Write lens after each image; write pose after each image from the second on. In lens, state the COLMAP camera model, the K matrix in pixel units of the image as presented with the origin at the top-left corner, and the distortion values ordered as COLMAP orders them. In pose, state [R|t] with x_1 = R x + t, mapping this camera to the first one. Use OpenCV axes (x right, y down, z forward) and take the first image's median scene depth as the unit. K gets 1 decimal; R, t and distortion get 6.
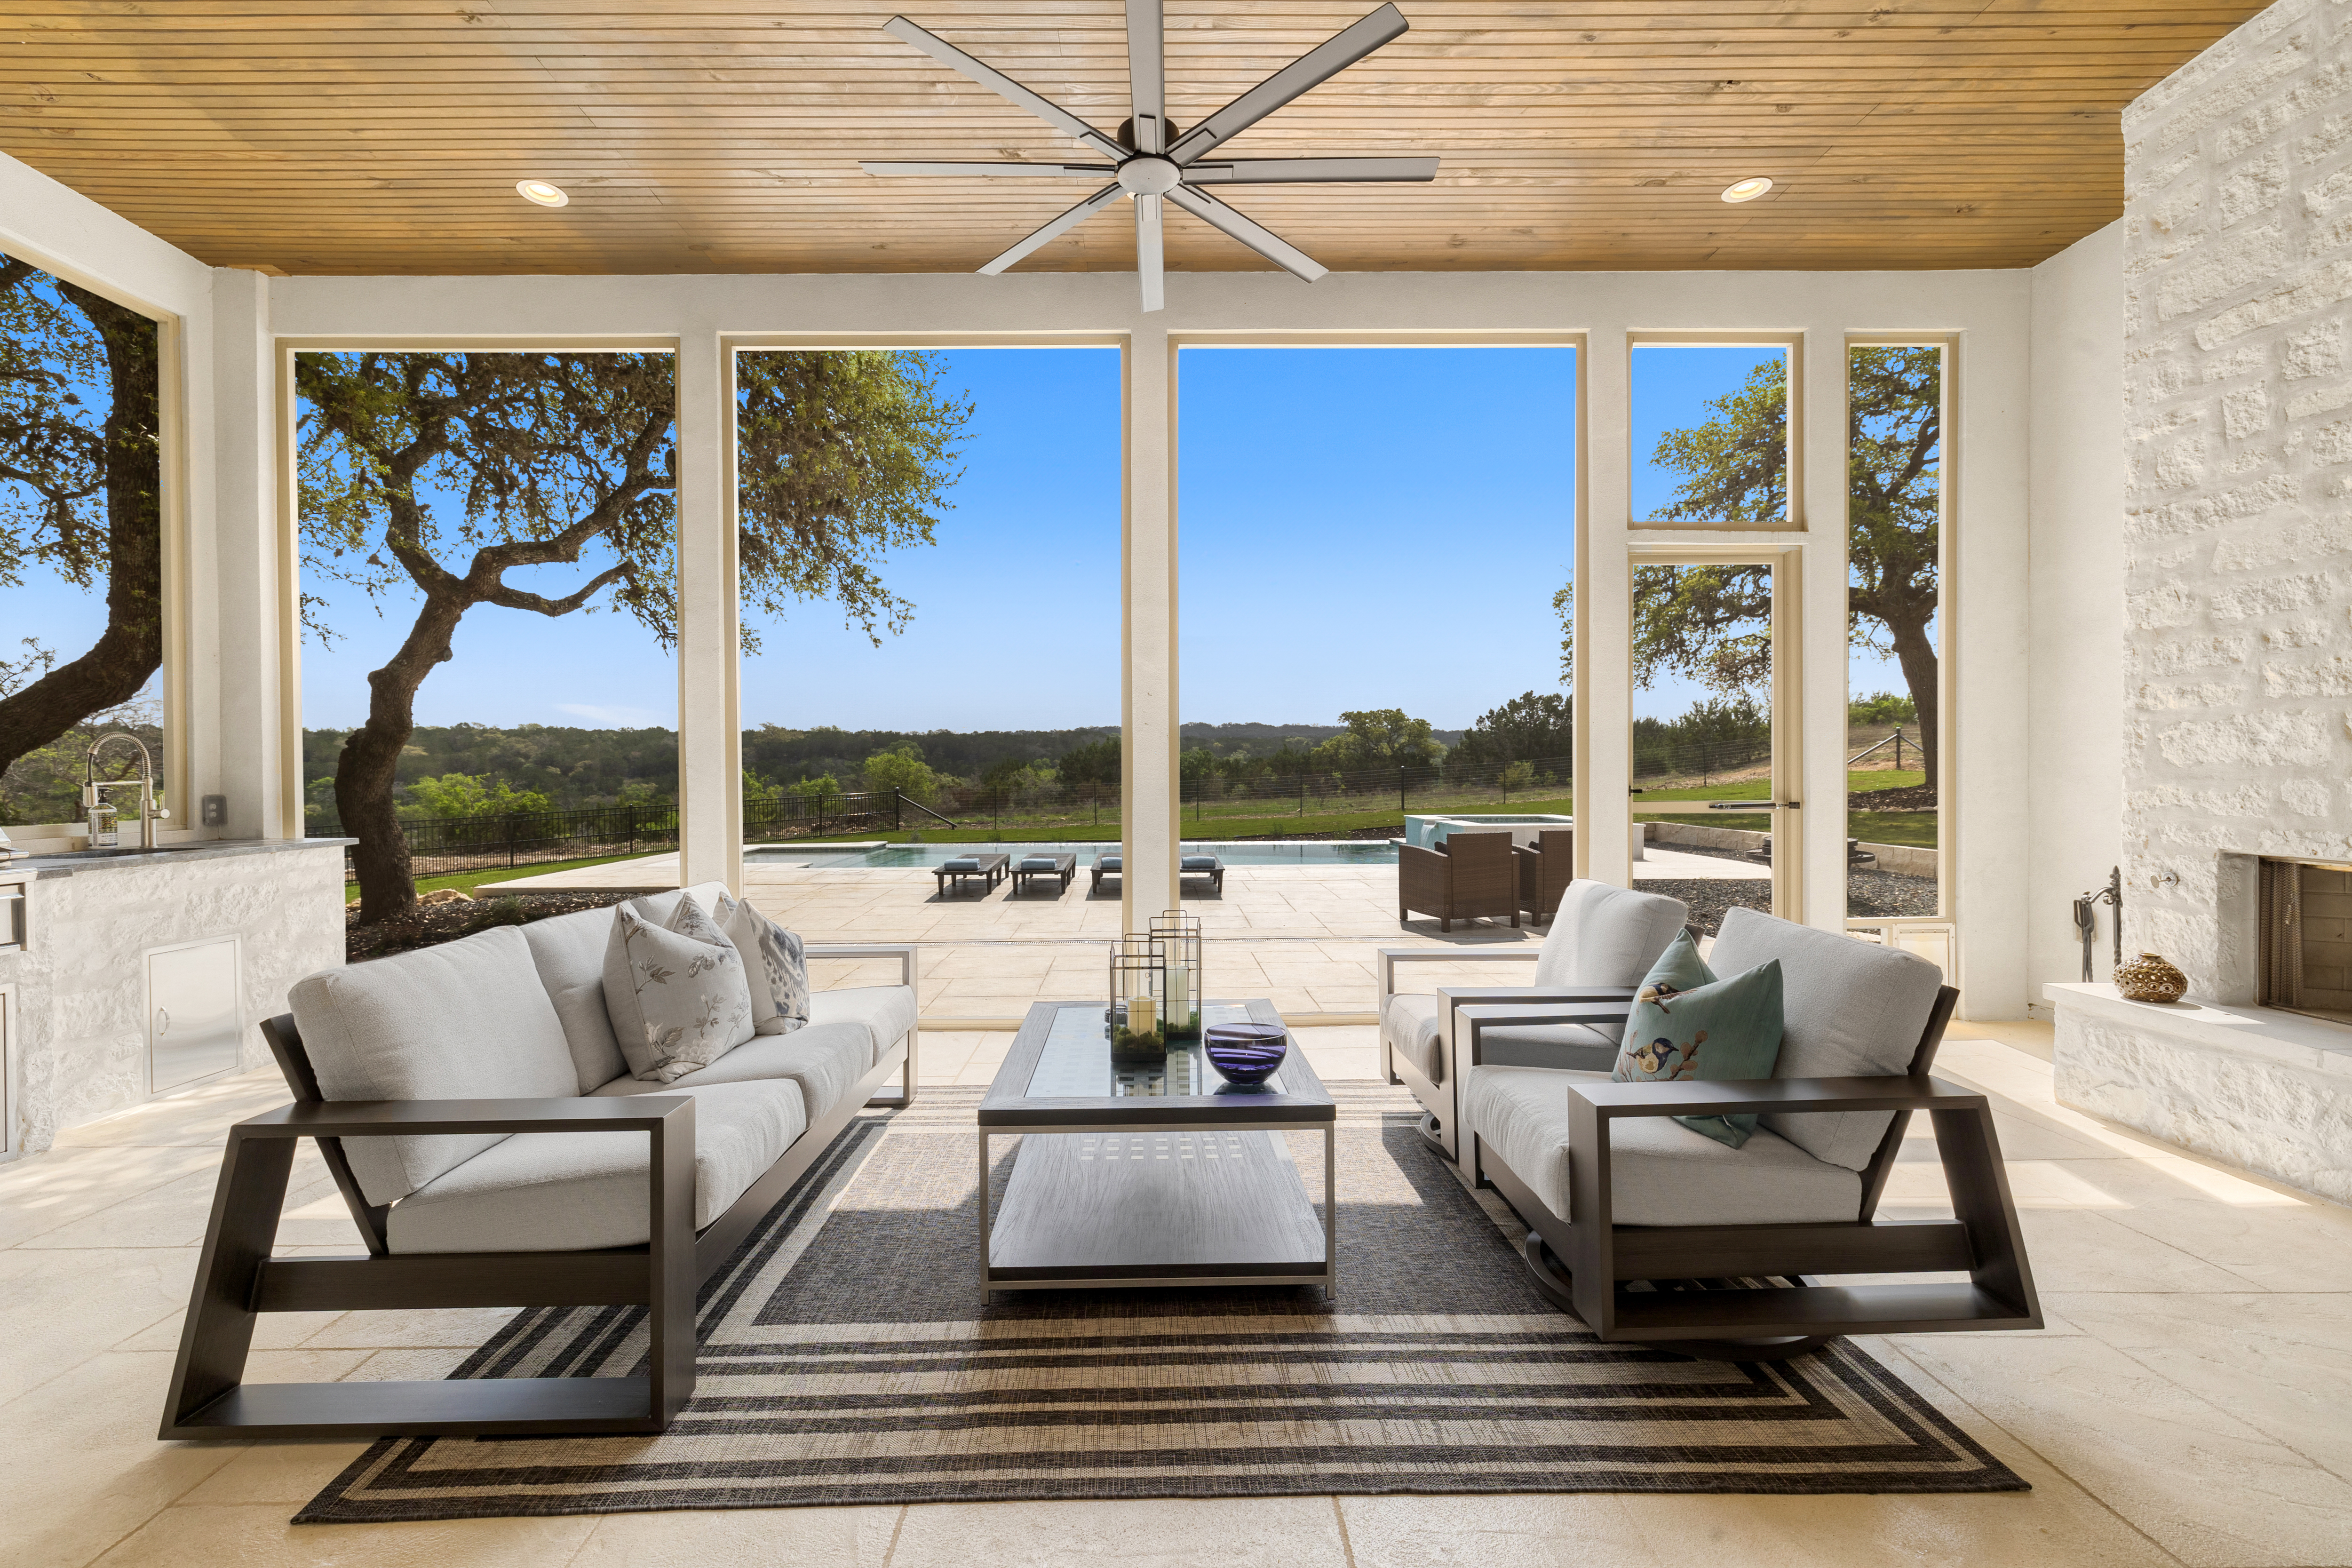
lens RADIAL K [[1002.5, 0, 1160.9], [0, 1002.5, 779.1], [0, 0, 1]] dist [0.001619, 0.000795]
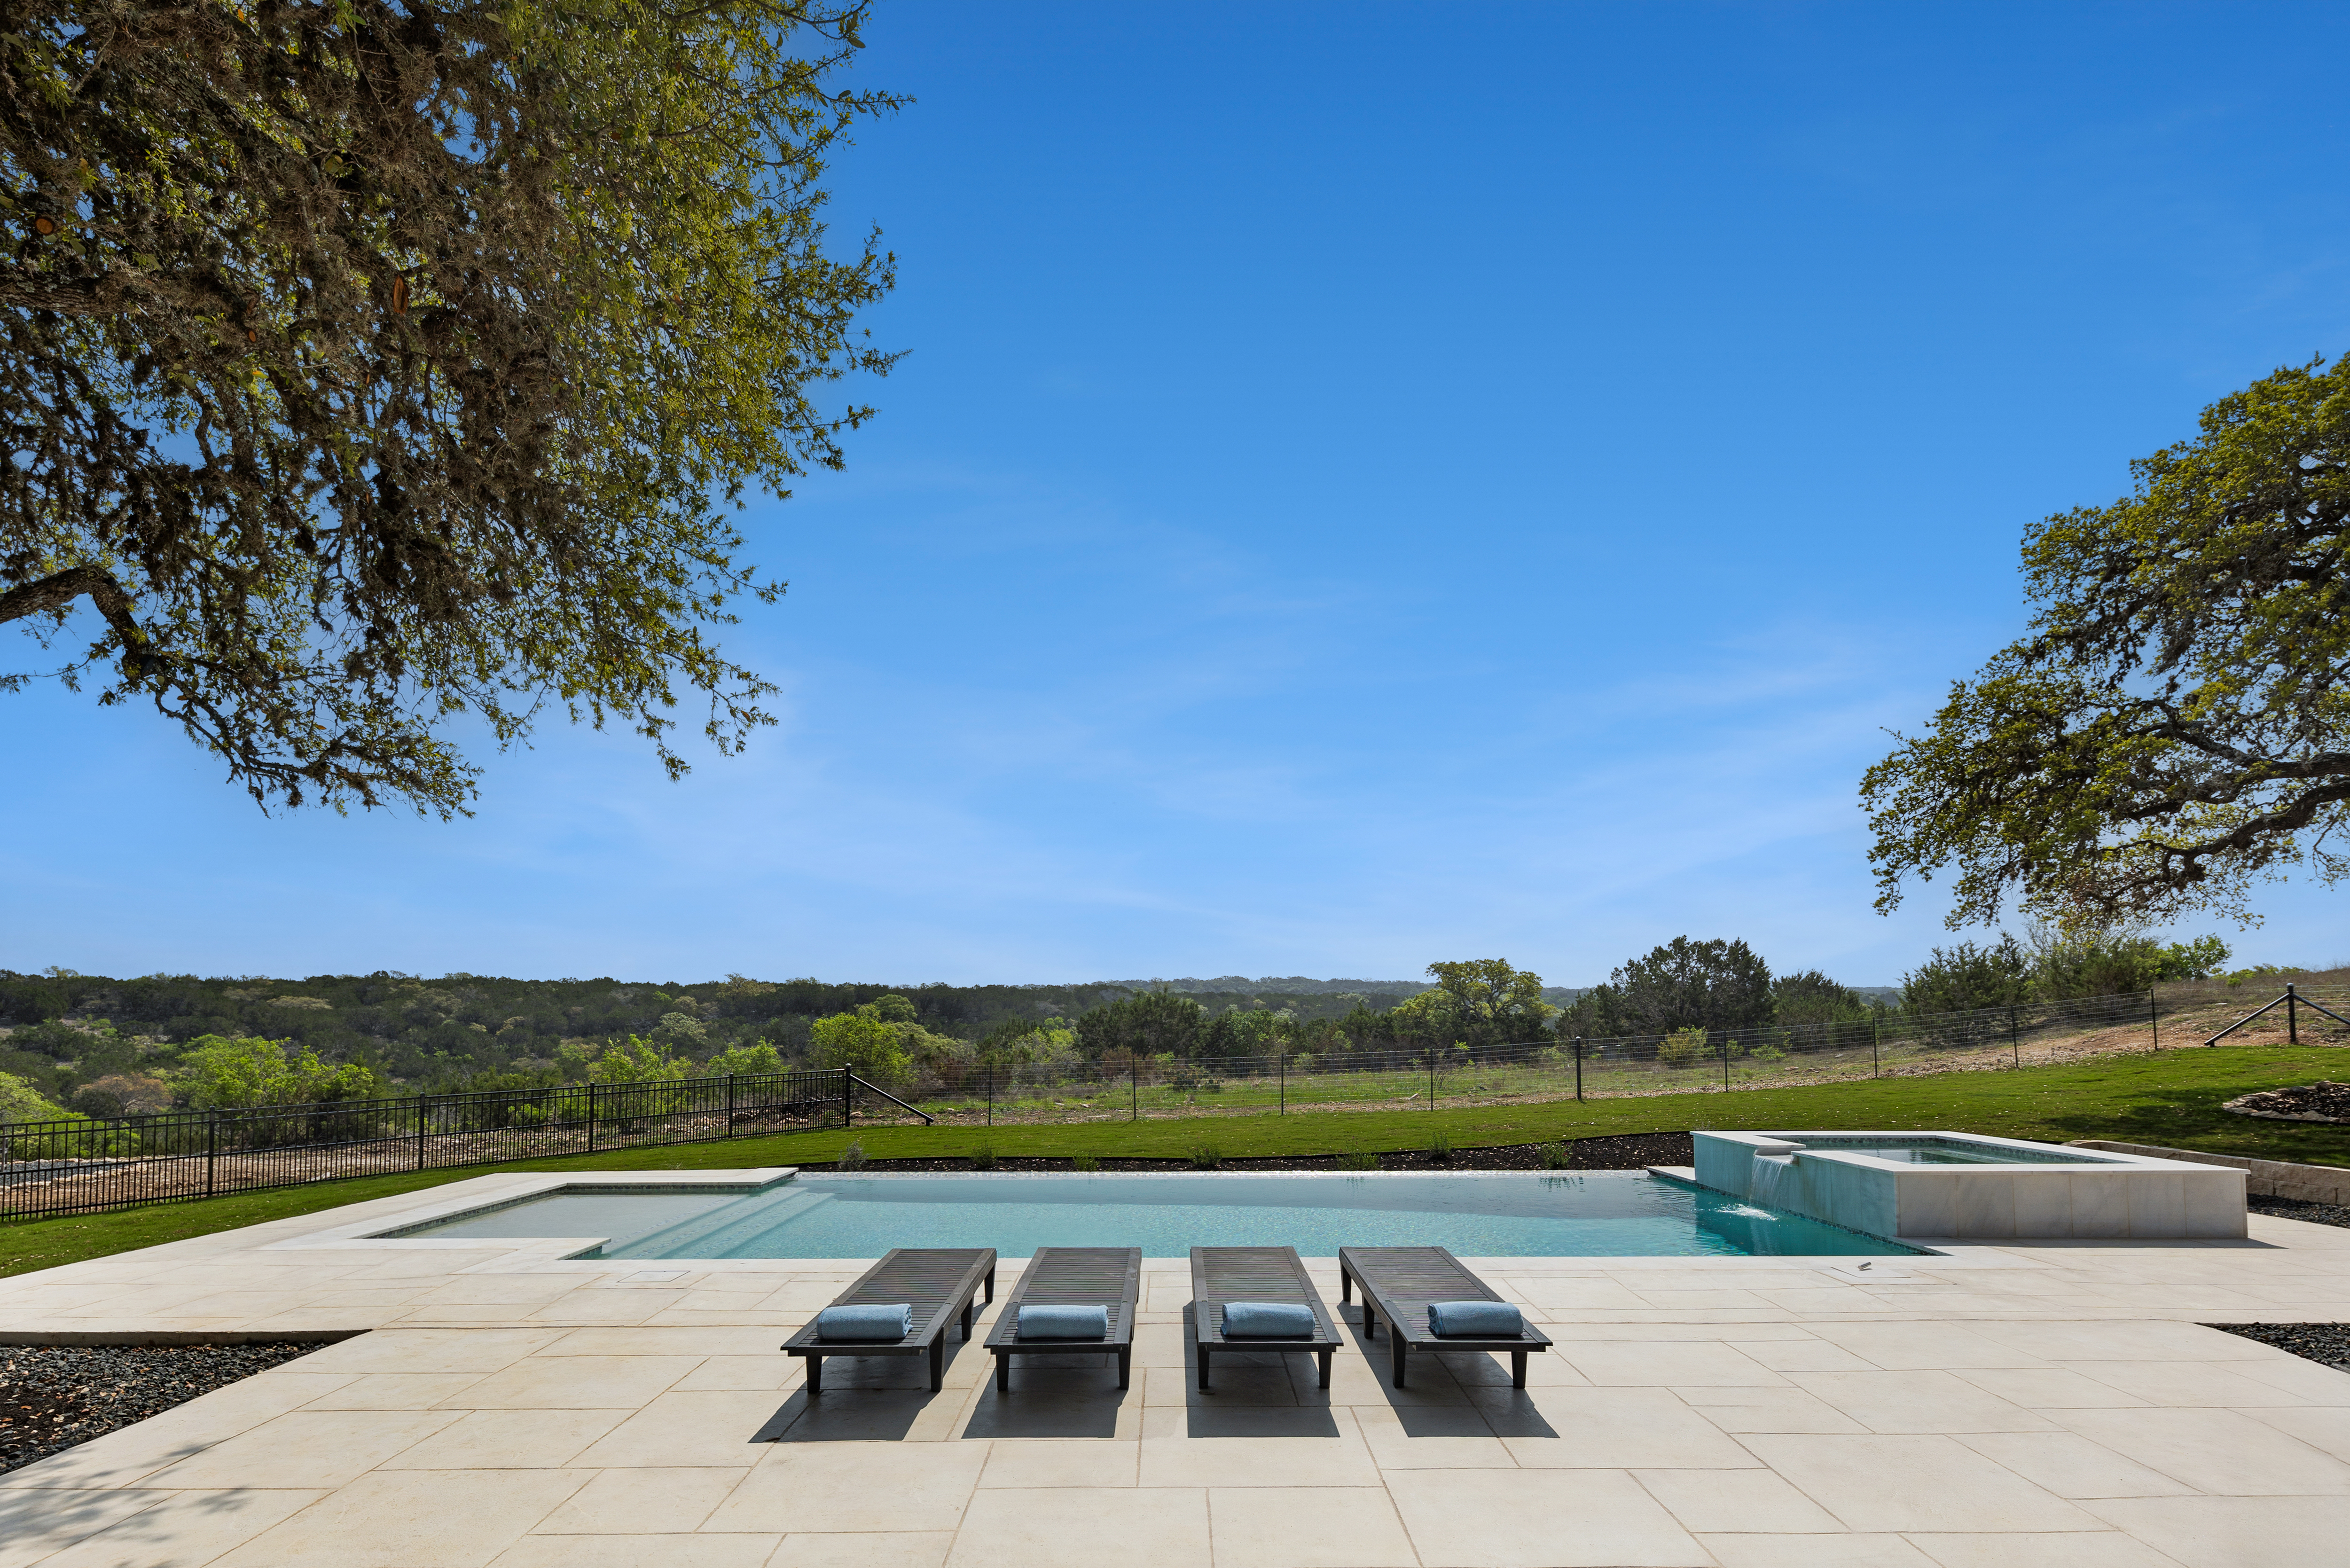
lens RADIAL K [[1150.7, 0, 1203.6], [0, 1150.7, 964.1], [0, 0, 1]] dist [-0.002188, -0.002278]
pose [[0.999924, 0.005657, 0.010993, -0.158950], [-0.004909, 0.997744, -0.066947, -0.048434], [-0.011347, 0.066888, 0.997696, 1.182064]]
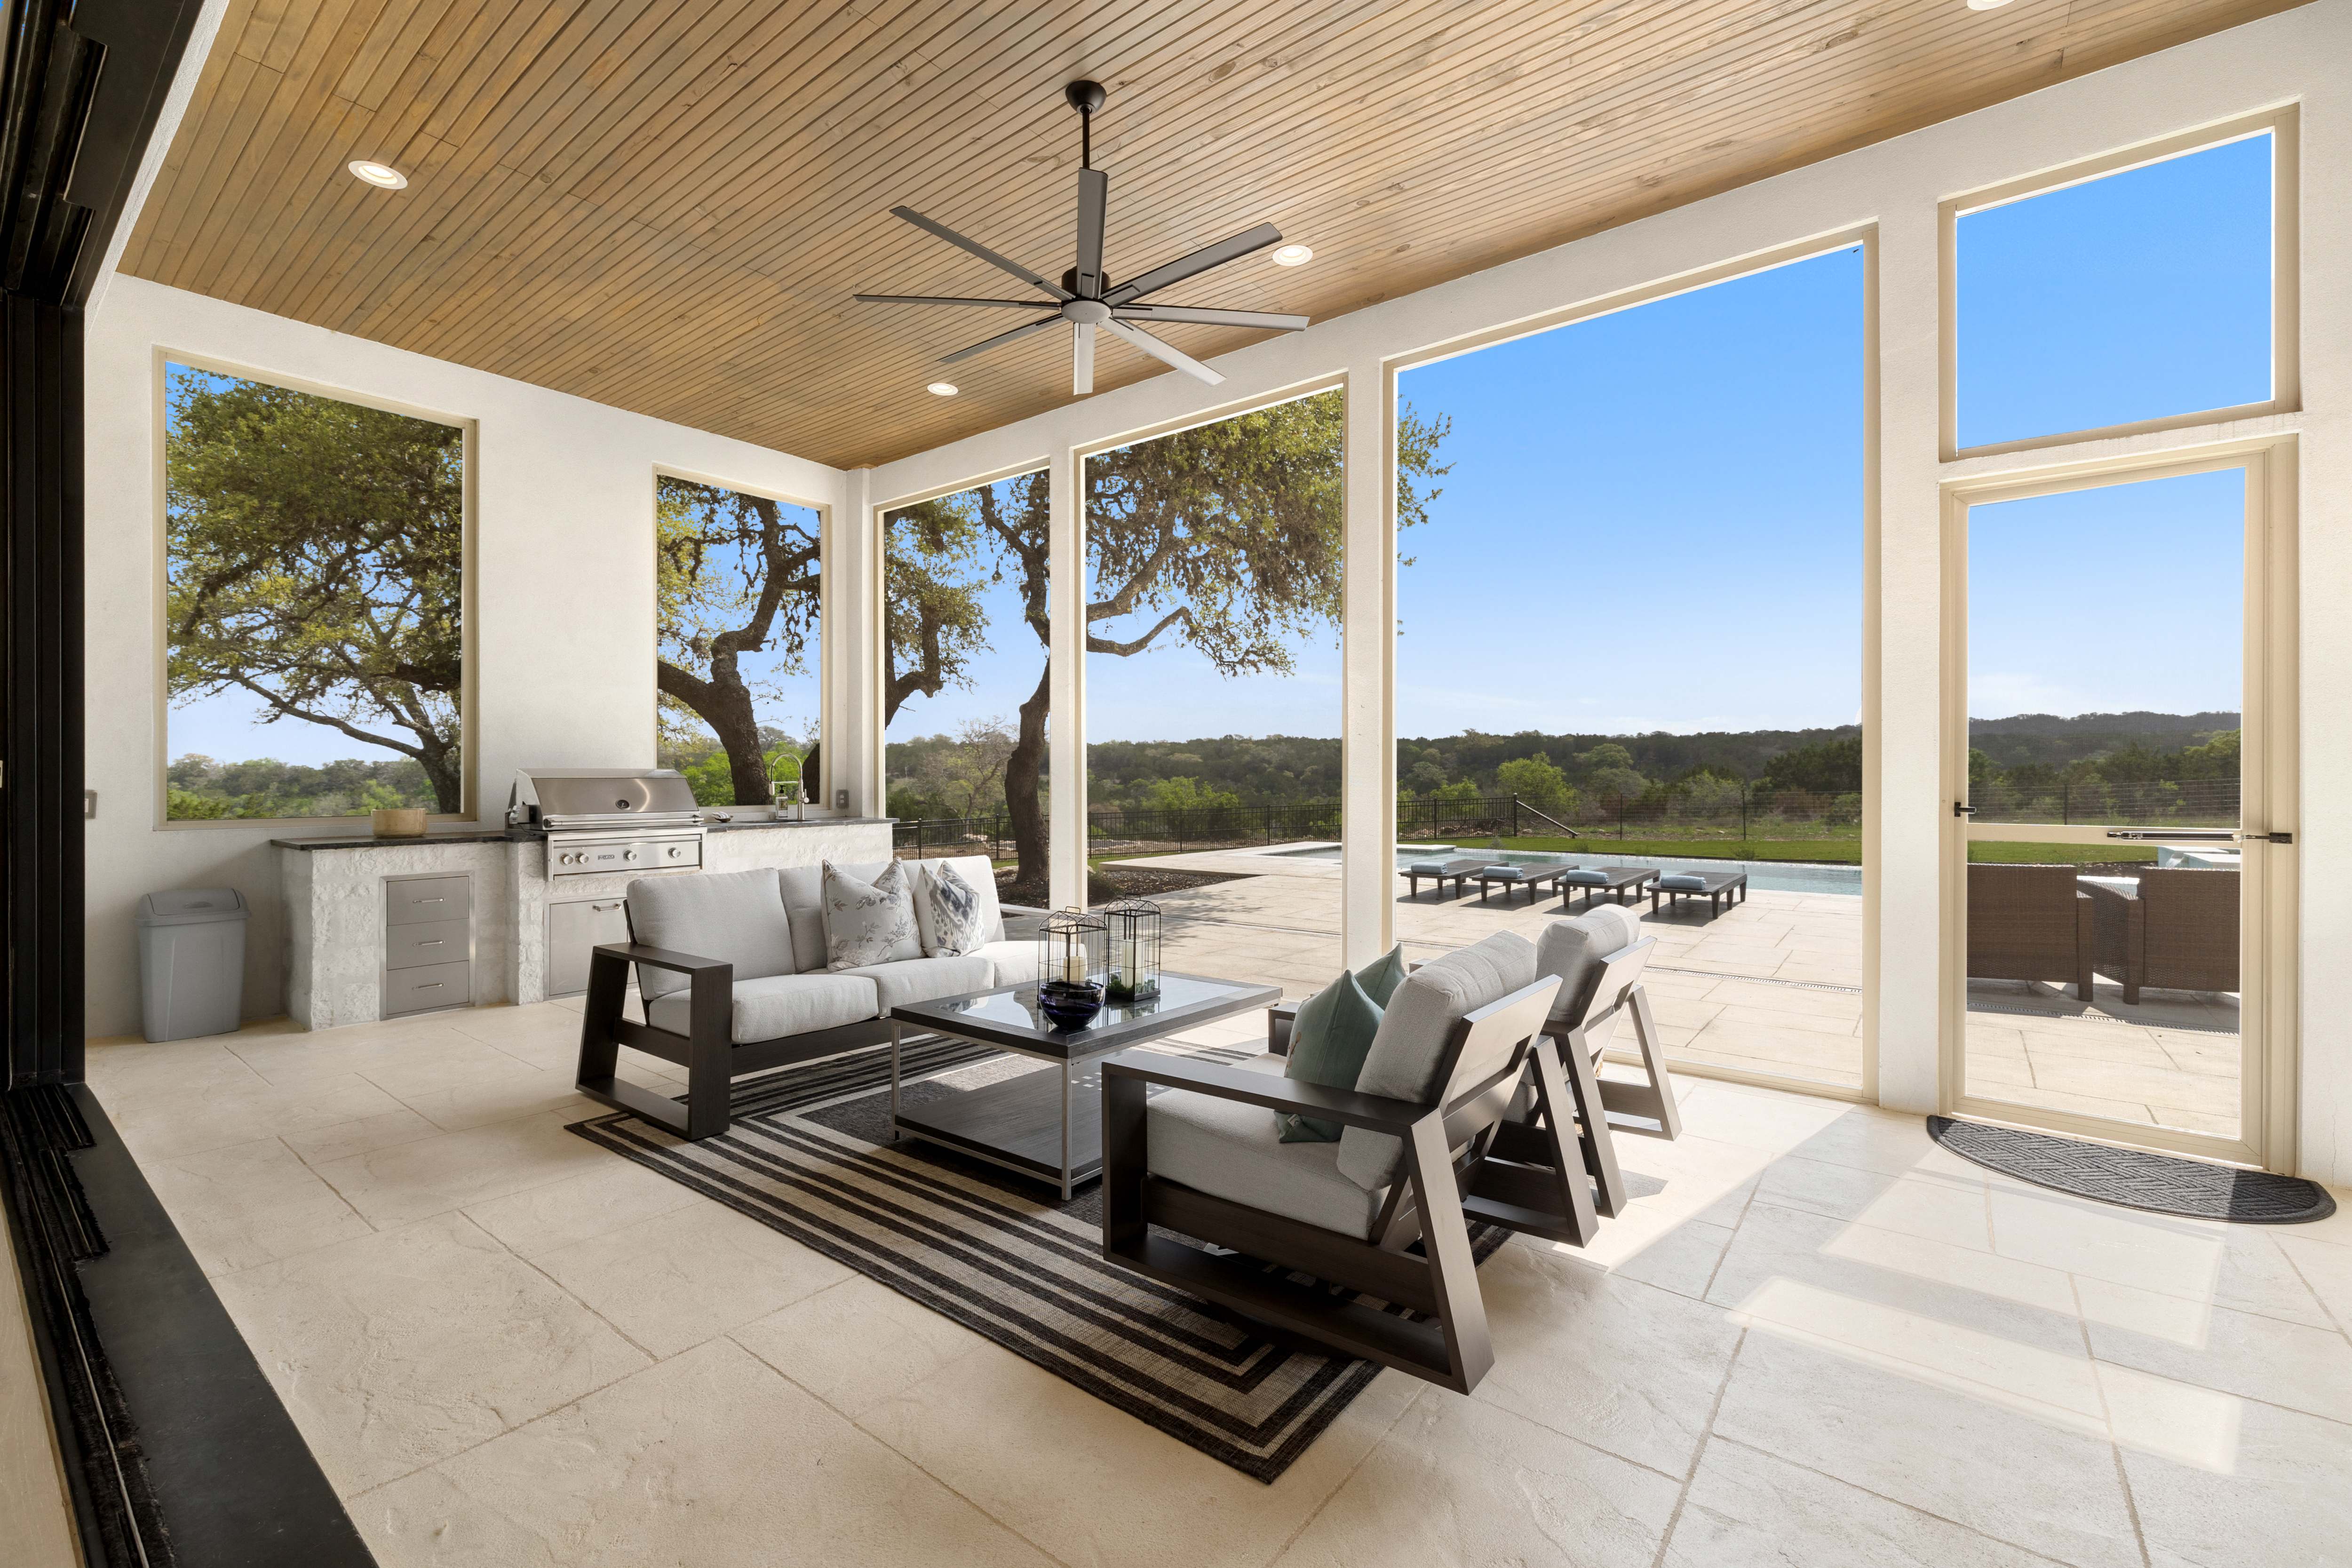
lens RADIAL K [[1002.5, 0, 1156.1], [0, 1002.5, 775.8], [0, 0, 1]] dist [0.001619, 0.000795]
pose [[0.776469, 0.004379, -0.630140, 0.501086], [-0.009583, 0.999942, -0.004859, -0.004150], [0.630082, 0.009811, 0.776466, 0.043318]]
